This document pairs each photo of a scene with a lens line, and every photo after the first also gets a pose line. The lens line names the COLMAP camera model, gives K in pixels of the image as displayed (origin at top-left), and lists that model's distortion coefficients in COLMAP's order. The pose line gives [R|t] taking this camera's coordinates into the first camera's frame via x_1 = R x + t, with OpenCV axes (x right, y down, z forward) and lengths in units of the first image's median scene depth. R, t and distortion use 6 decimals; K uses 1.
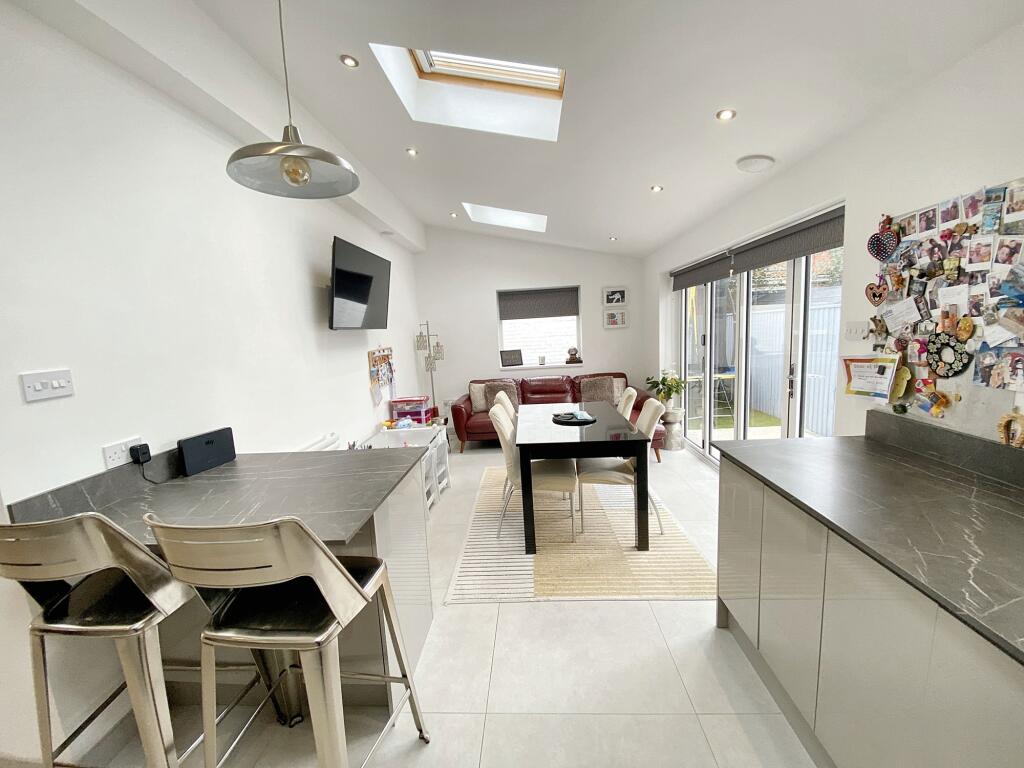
lens RADIAL K [[417.1, 0, 512.8], [0, 417.1, 382.2], [0, 0, 1]] dist [0.020739, -0.019704]
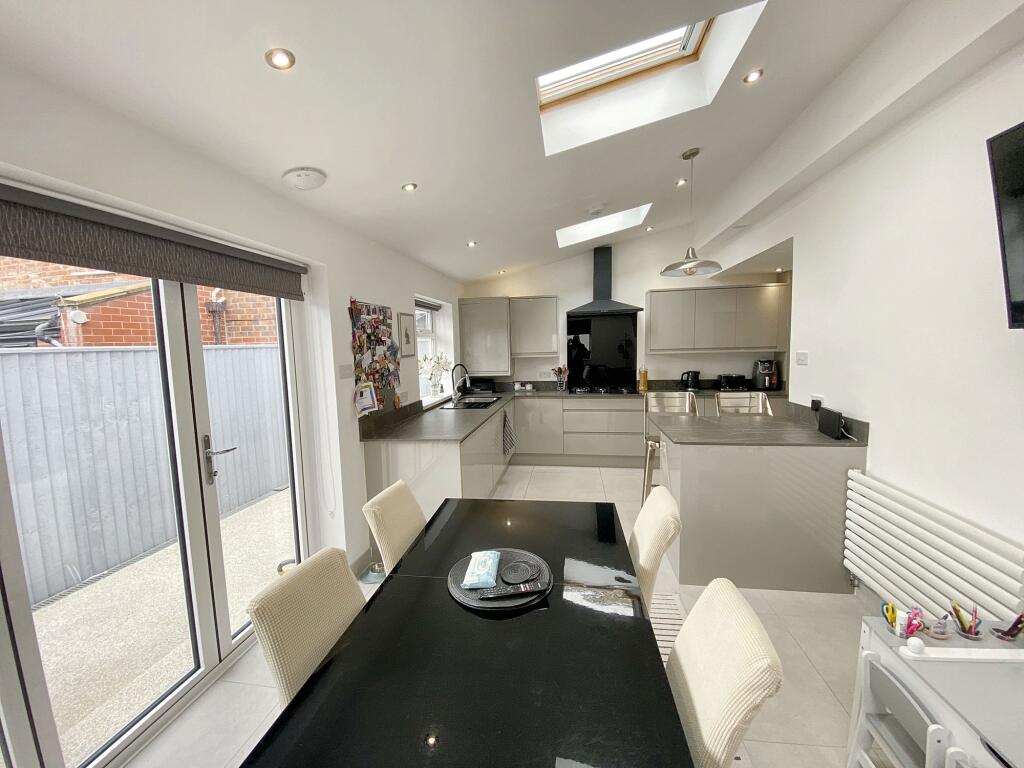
lens RADIAL K [[412.6, 0, 497.3], [0, 412.6, 384.0], [0, 0, 1]] dist [0.000327, -0.011775]
pose [[-0.987828, 0.067941, 0.139927, 0.161136], [0.096345, 0.973482, 0.207484, -0.373230], [-0.122119, 0.218440, -0.968179, 2.673840]]
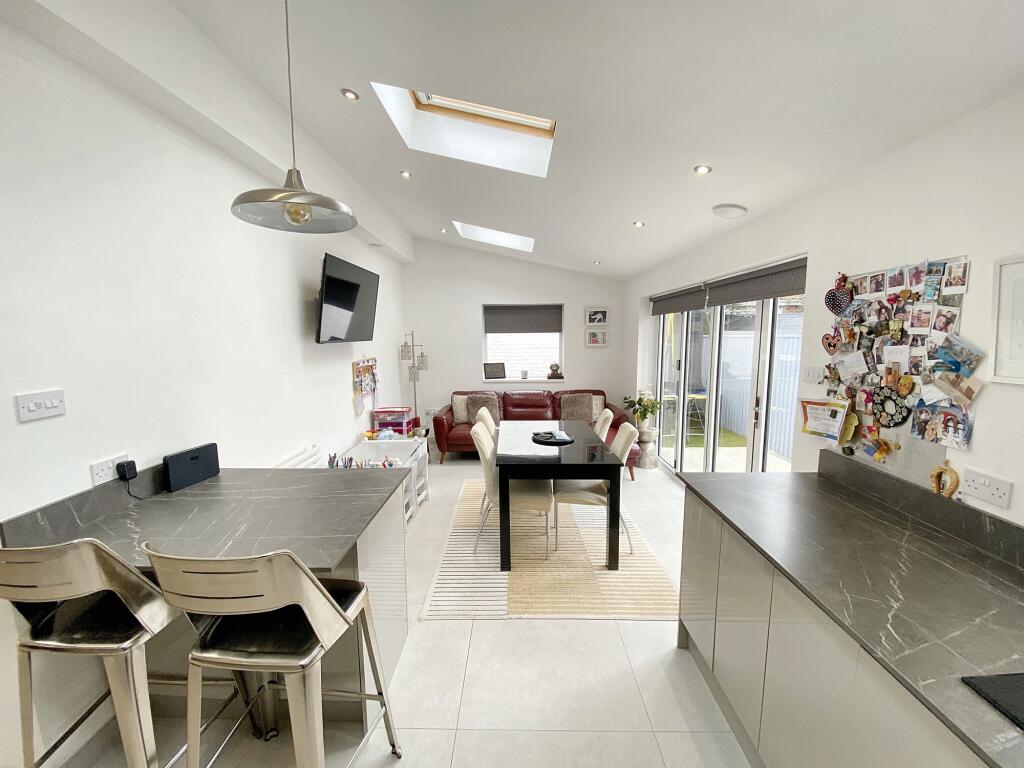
lens RADIAL K [[415.8, 0, 512.0], [0, 415.8, 384.0], [0, 0, 1]] dist [0.019503, -0.018438]
pose [[0.998320, 0.040384, 0.041555, -0.003956], [-0.039960, 0.999141, -0.010979, -0.067189], [-0.041963, 0.009300, 0.999076, -0.057566]]
